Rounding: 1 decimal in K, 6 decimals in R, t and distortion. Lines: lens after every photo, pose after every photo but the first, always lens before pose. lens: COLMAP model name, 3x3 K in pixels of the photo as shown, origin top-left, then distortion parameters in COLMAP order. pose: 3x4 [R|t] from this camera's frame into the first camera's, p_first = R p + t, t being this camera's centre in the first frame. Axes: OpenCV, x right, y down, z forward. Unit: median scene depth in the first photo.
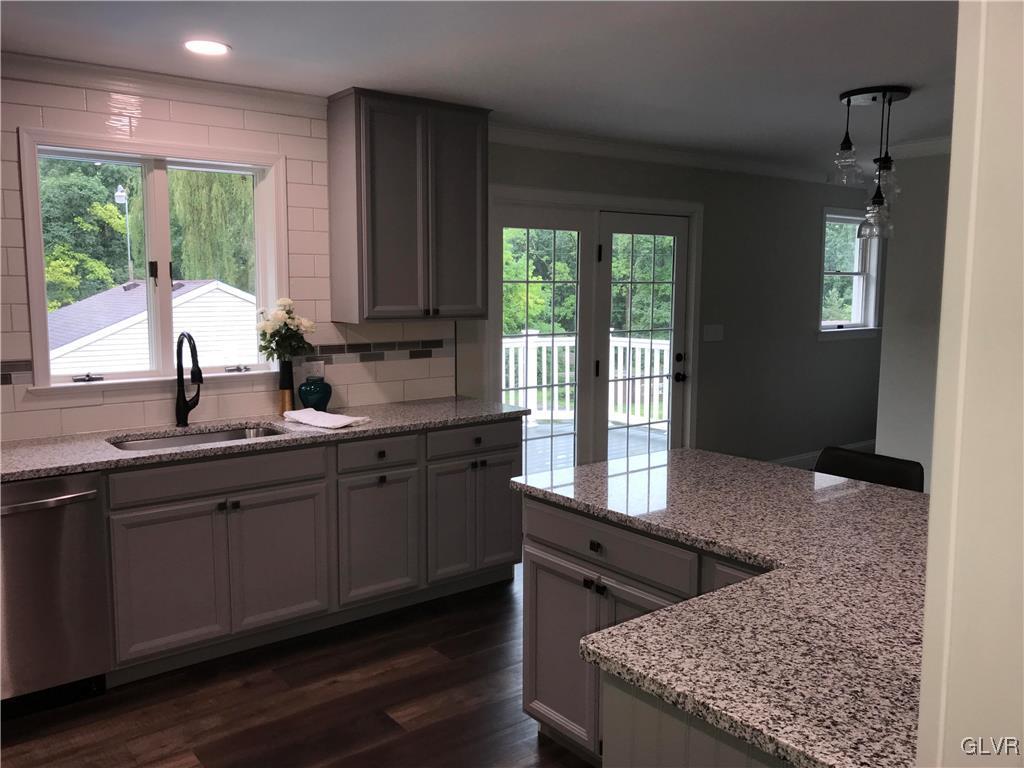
lens RADIAL K [[839.1, 0, 501.3], [0, 839.1, 382.8], [0, 0, 1]] dist [0.089535, -0.176800]
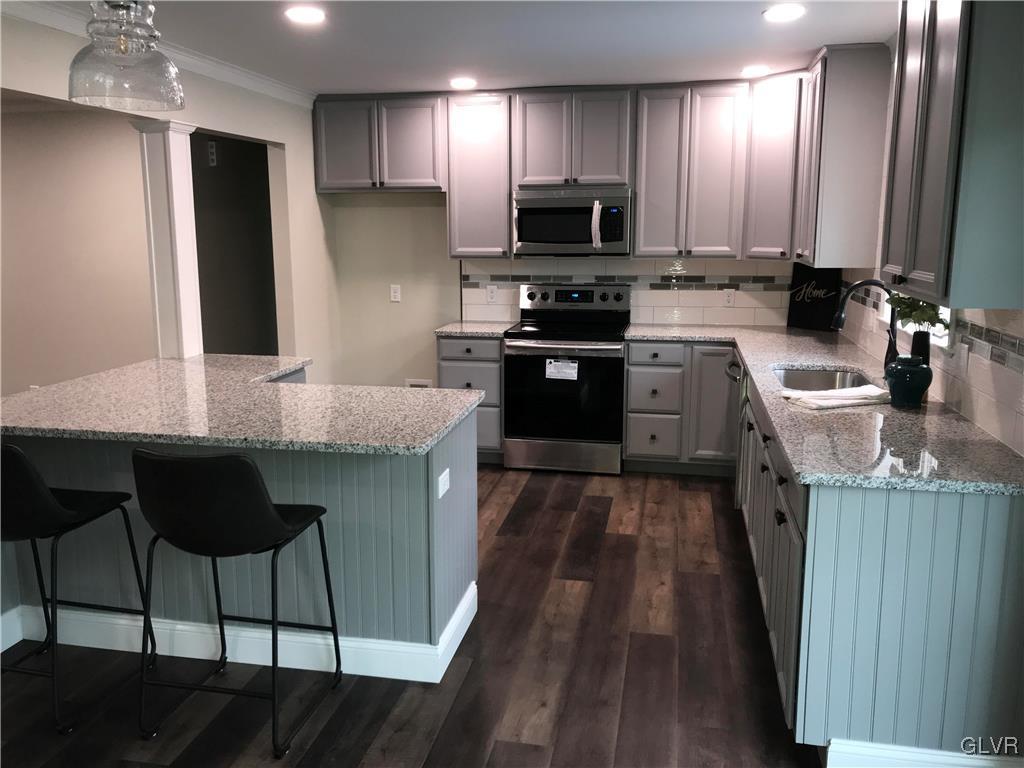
lens RADIAL K [[843.9, 0, 503.2], [0, 843.9, 380.0], [0, 0, 1]] dist [0.028317, -0.014556]
pose [[-0.765161, 0.116808, -0.633154, 0.536975], [-0.071803, 0.961789, 0.264209, -0.159819], [0.639822, 0.247625, -0.727537, 1.331830]]
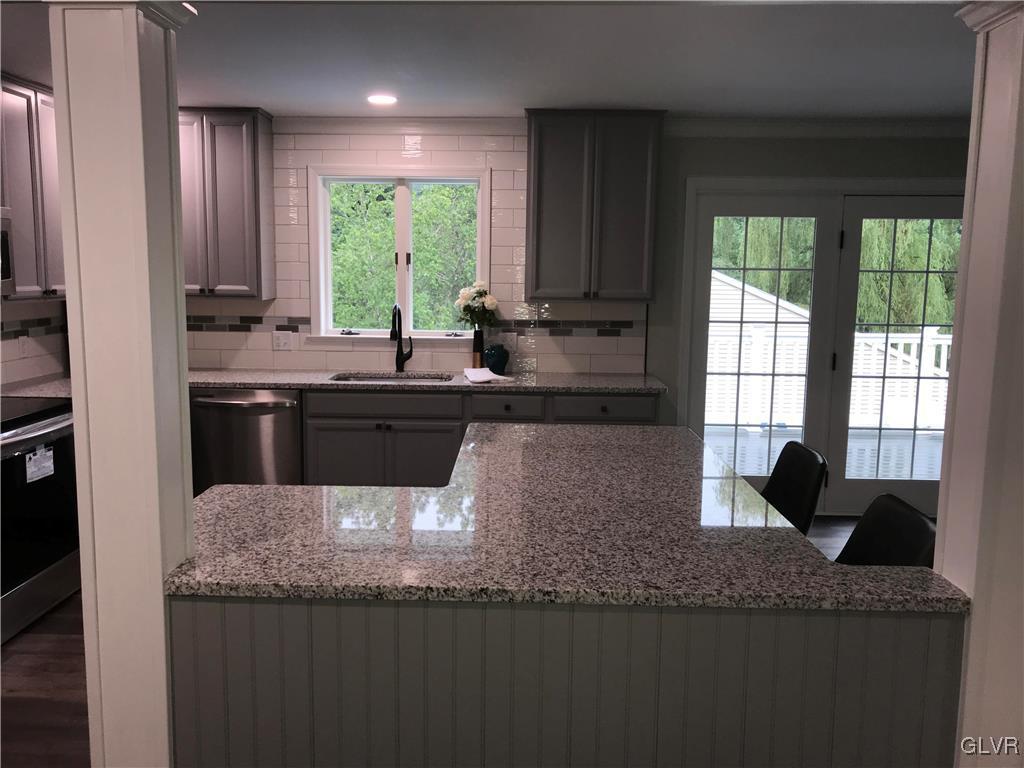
lens RADIAL K [[843.9, 0, 503.2], [0, 843.9, 380.0], [0, 0, 1]] dist [0.028317, -0.014556]
pose [[0.773847, 0.090036, -0.626940, 0.582579], [-0.084933, 0.995656, 0.038153, -0.002104], [0.627652, 0.023723, 0.778133, 0.028742]]
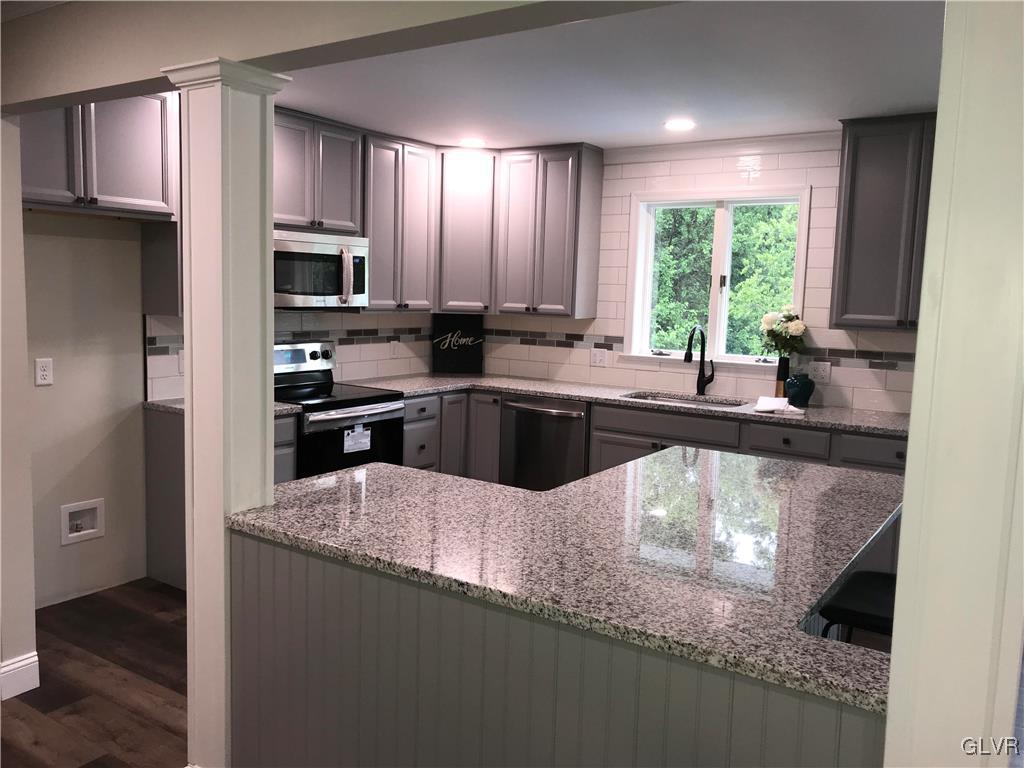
lens RADIAL K [[839.1, 0, 501.3], [0, 839.1, 382.8], [0, 0, 1]] dist [0.089535, -0.176800]
pose [[0.303921, 0.114224, -0.945825, 0.763439], [-0.138898, 0.987491, 0.074624, -0.023768], [0.942518, 0.108693, 0.315985, 0.244228]]
